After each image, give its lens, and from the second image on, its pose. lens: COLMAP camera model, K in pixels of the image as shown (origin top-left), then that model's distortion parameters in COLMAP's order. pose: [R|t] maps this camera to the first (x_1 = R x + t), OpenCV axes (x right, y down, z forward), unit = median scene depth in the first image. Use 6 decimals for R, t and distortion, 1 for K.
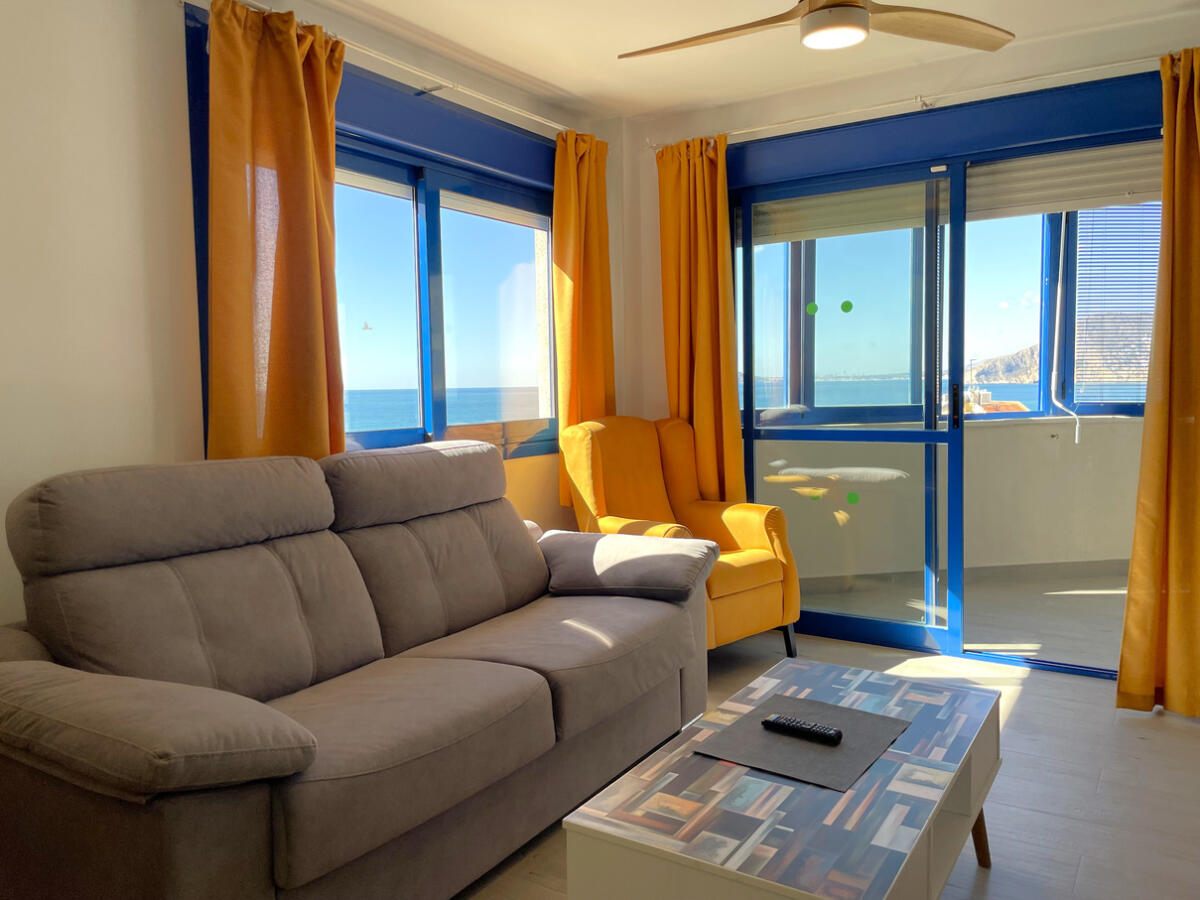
lens RADIAL K [[914.5, 0, 601.7], [0, 914.5, 444.0], [0, 0, 1]] dist [0.042633, -0.019606]
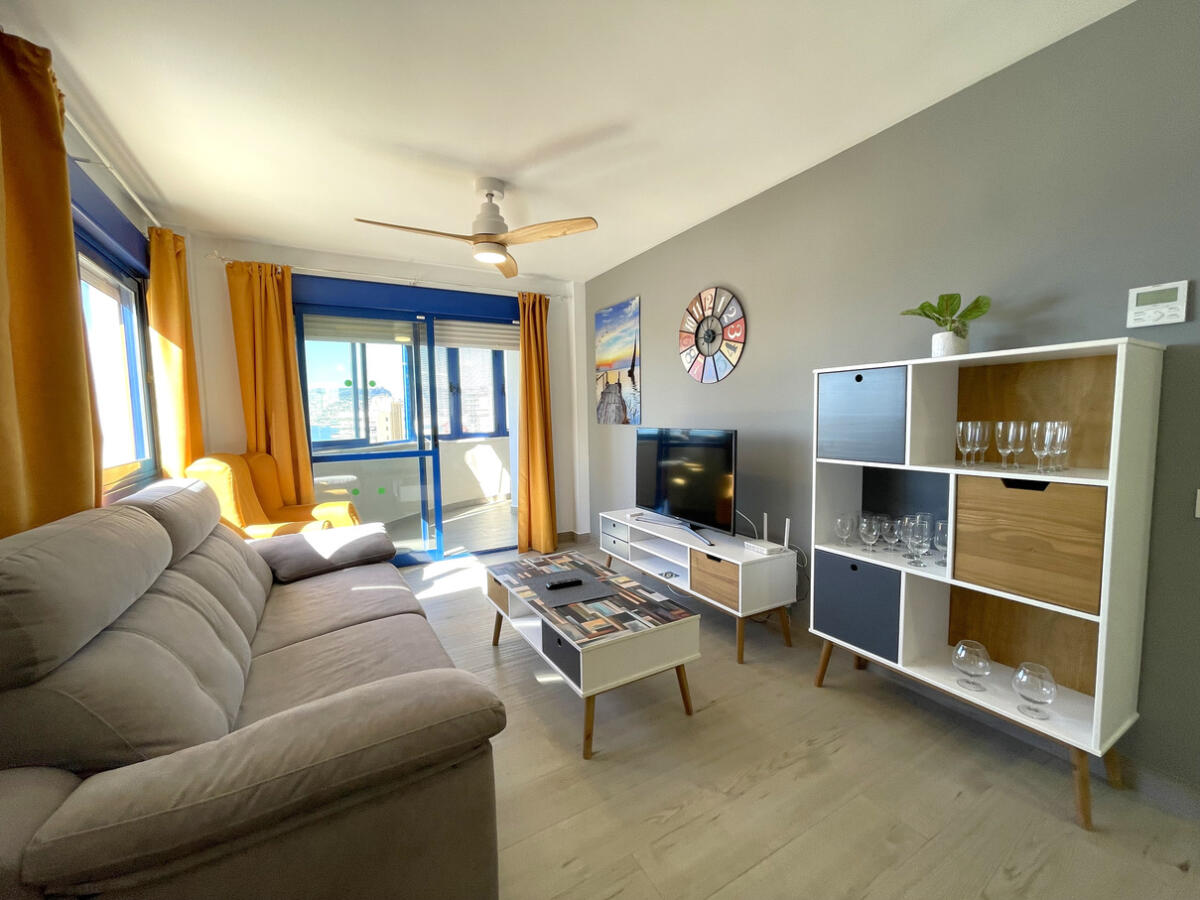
lens RADIAL K [[480.2, 0, 595.2], [0, 480.2, 455.3], [0, 0, 1]] dist [-0.002017, 0.001749]
pose [[0.470647, -0.069922, 0.879547, -0.451706], [0.073618, 0.996491, 0.039826, -0.020960], [-0.879245, 0.046006, 0.474143, 0.236179]]
